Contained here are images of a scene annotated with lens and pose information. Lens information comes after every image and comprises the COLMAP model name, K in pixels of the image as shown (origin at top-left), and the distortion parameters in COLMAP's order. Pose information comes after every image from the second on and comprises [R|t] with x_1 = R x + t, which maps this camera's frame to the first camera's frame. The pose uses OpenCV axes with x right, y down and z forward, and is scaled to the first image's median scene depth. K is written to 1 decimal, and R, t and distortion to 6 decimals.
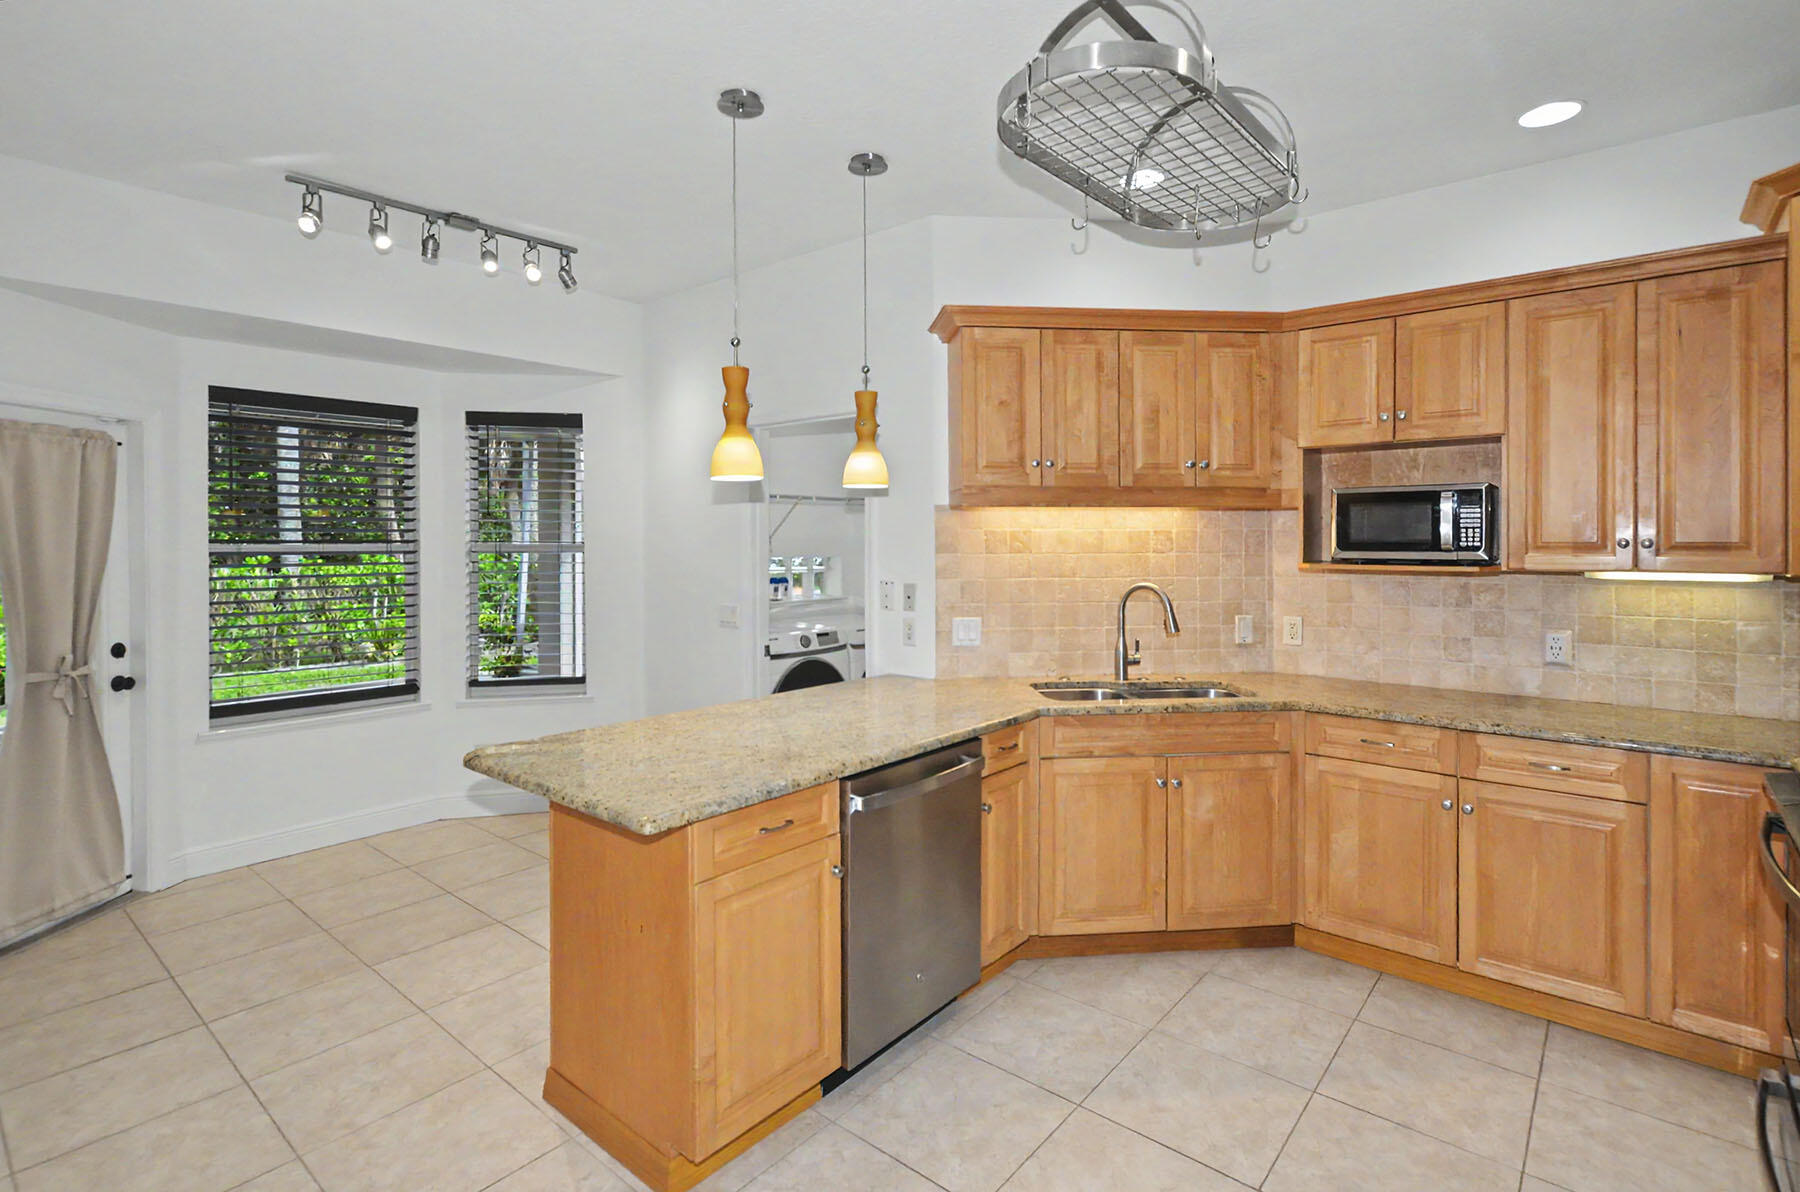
lens RADIAL K [[876.2, 0, 900.4], [0, 876.2, 545.6], [0, 0, 1]] dist [0.000974, 0.000080]
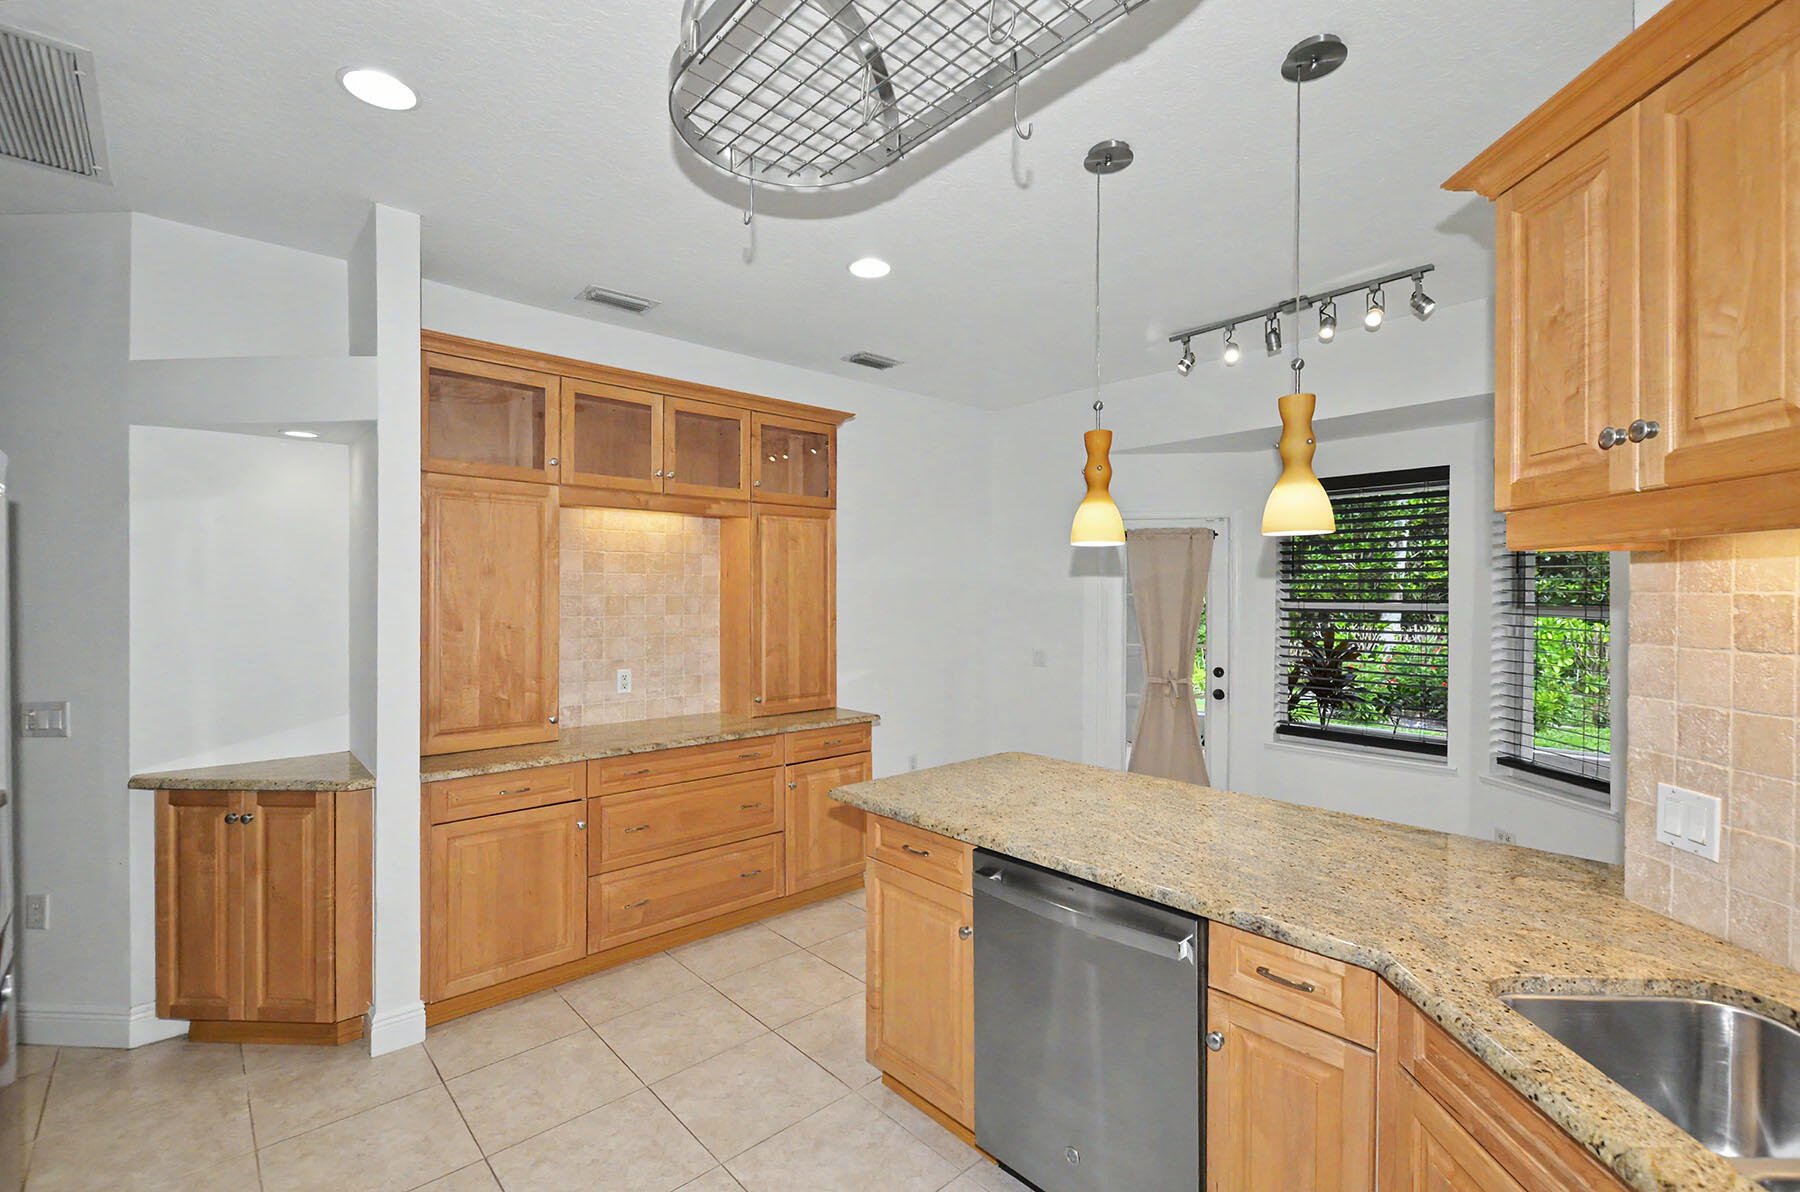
lens RADIAL K [[792.6, 0, 900.0], [0, 792.6, 596.0], [0, 0, 1]] dist [-0.000008, -0.000055]
pose [[-0.145812, 0.005697, -0.989296, 0.560550], [-0.007224, 0.999951, 0.006823, -0.017401], [0.989286, 0.008142, -0.145764, 0.699727]]
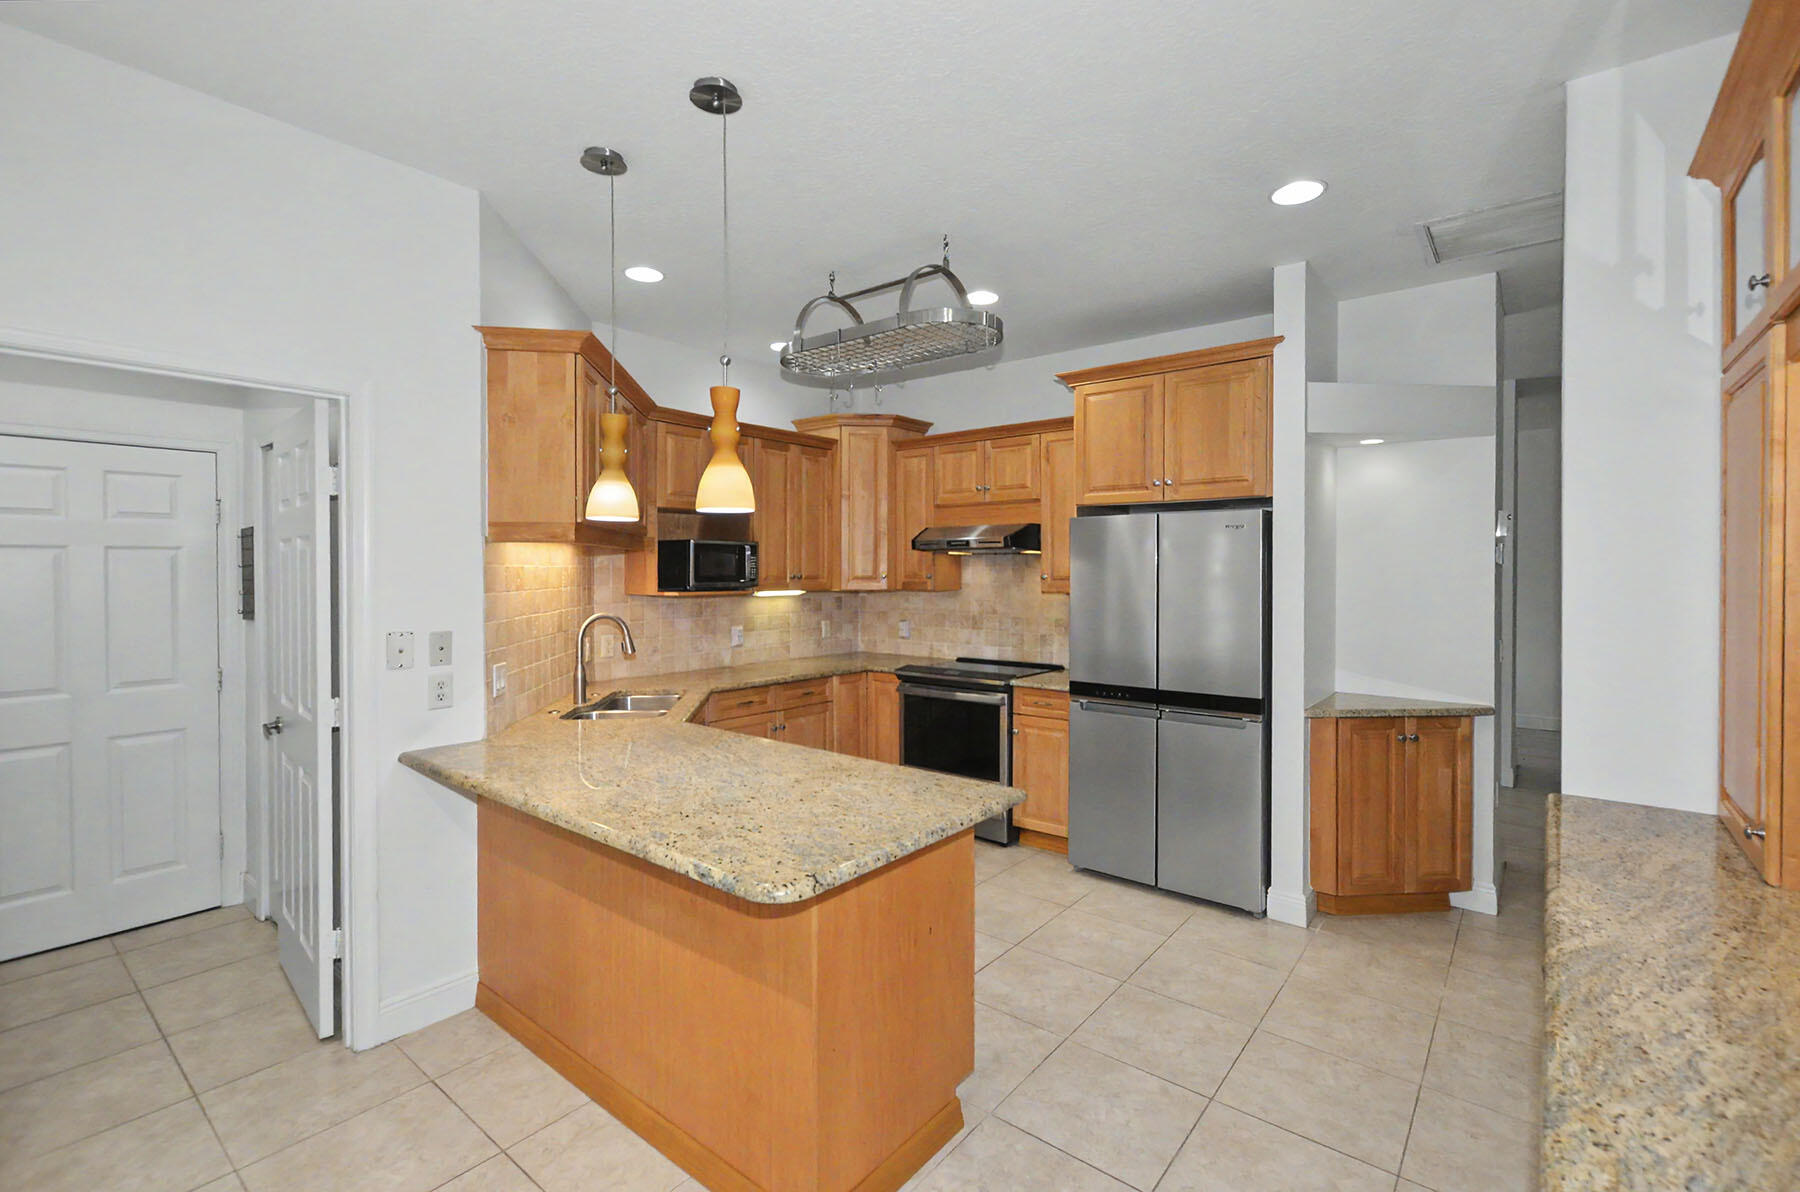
lens RADIAL K [[792.6, 0, 900.0], [0, 792.6, 596.0], [0, 0, 1]] dist [-0.000008, -0.000055]
pose [[-0.006867, -0.029578, 0.999539, -0.777874], [0.007968, 0.999529, 0.029633, -0.007820], [-0.999945, 0.008168, -0.006628, 0.632756]]
